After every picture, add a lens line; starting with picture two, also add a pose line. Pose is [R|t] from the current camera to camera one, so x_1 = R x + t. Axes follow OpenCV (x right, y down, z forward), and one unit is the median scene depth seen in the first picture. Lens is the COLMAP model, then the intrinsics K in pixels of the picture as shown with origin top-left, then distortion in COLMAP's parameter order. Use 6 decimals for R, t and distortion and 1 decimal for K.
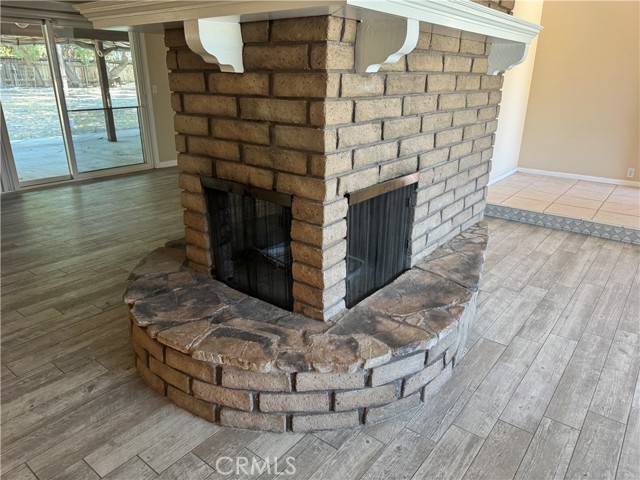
lens RADIAL K [[448.6, 0, 320.0], [0, 448.6, 240.0], [0, 0, 1]] dist [0.079745, -0.096321]
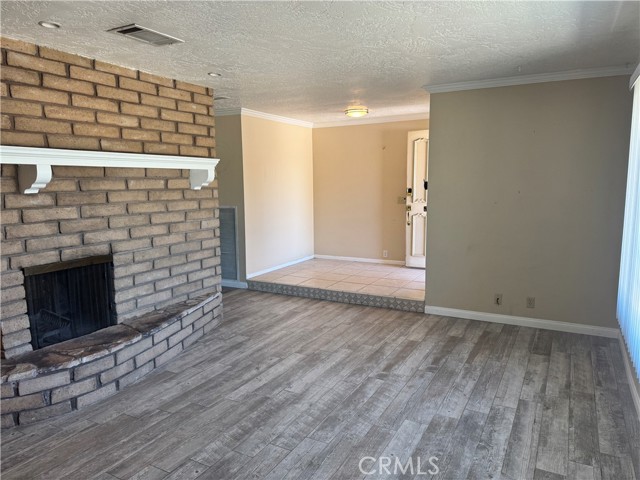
lens RADIAL K [[448.9, 0, 318.8], [0, 448.9, 235.6], [0, 0, 1]] dist [0.072296, -0.088858]
pose [[0.986947, -0.043884, 0.154950, 0.772283], [0.078205, 0.971693, -0.222927, 0.199225], [-0.140781, 0.232135, 0.962442, -0.610693]]
